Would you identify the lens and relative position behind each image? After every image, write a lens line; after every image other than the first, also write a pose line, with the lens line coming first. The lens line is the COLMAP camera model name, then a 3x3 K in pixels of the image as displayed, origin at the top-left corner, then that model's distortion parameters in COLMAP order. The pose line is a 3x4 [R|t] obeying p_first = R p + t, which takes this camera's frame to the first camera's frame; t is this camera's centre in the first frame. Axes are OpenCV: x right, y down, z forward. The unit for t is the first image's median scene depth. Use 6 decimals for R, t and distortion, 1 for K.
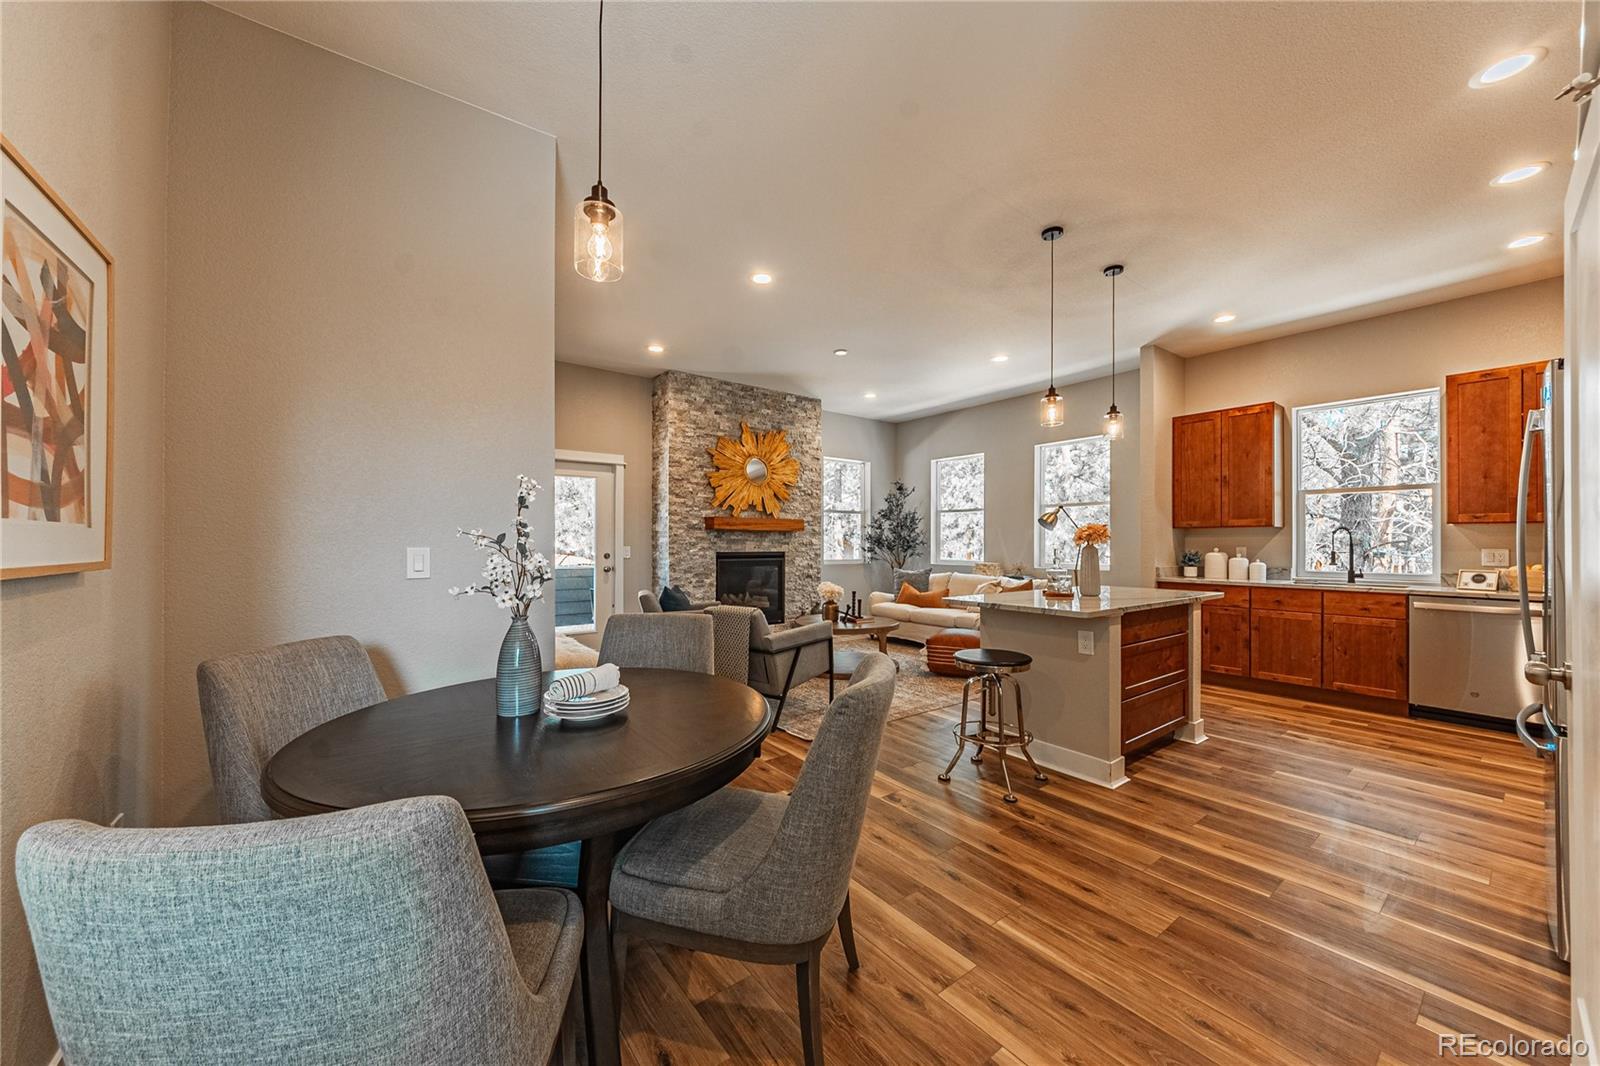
lens RADIAL K [[575.6, 0, 800.9], [0, 575.6, 539.3], [0, 0, 1]] dist [-0.007019, -0.000187]
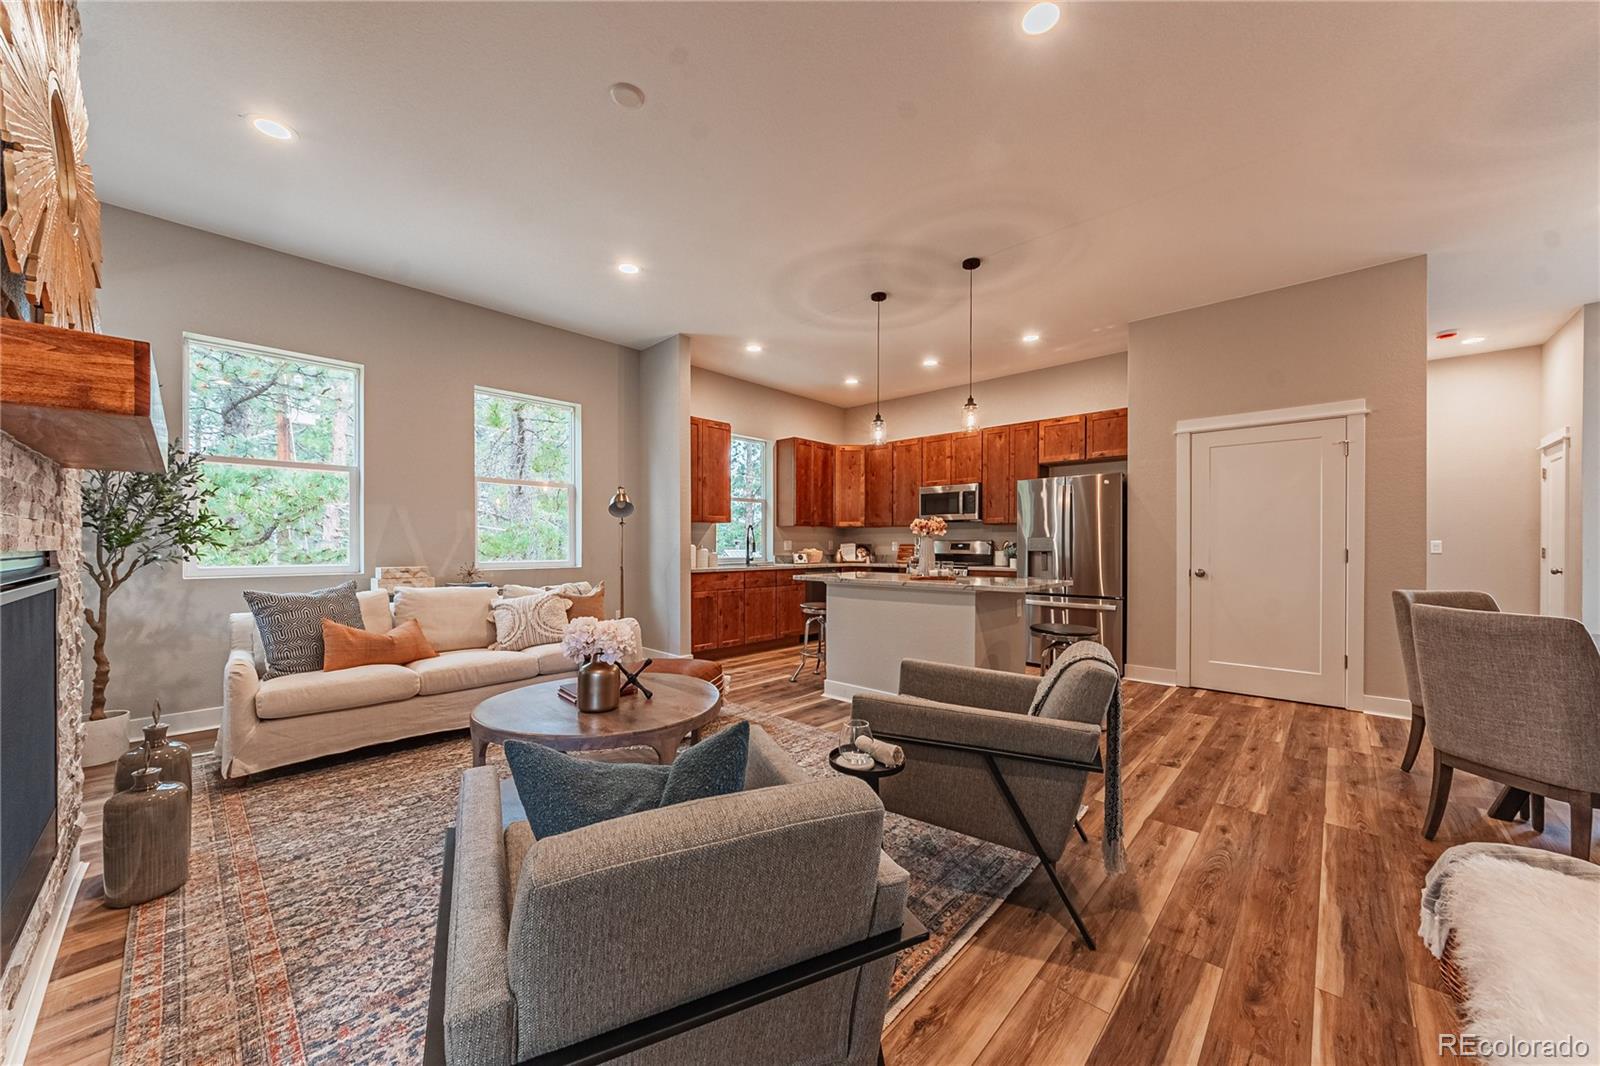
lens RADIAL K [[575.6, 0, 798.8], [0, 575.6, 545.0], [0, 0, 1]] dist [-0.007019, -0.000187]
pose [[-0.165313, -0.004240, 0.986232, -0.431152], [-0.008387, 0.999961, 0.002894, 0.020513], [-0.986205, -0.007793, -0.165342, 1.020434]]
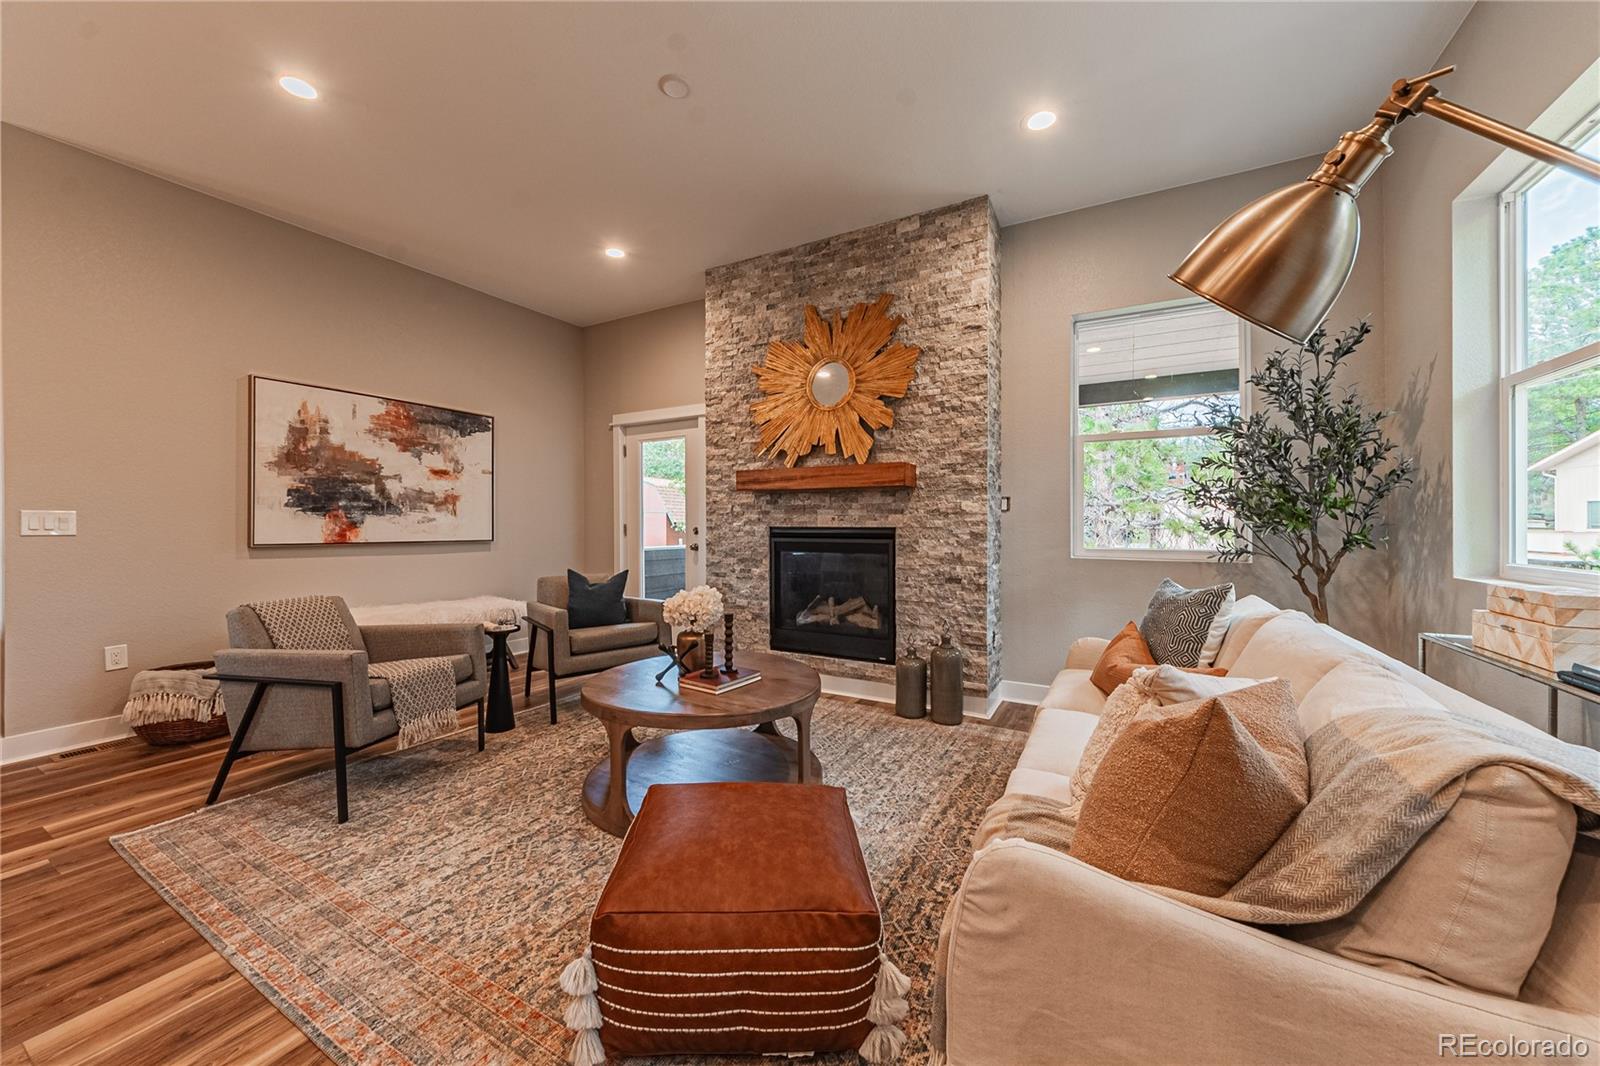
lens RADIAL K [[575.6, 0, 796.8], [0, 575.6, 526.0], [0, 0, 1]] dist [-0.007019, -0.000187]
pose [[0.401628, 0.002960, -0.915798, 0.566939], [0.007364, 0.999952, 0.006462, 0.022294], [0.915773, -0.009340, 0.401586, 0.979613]]
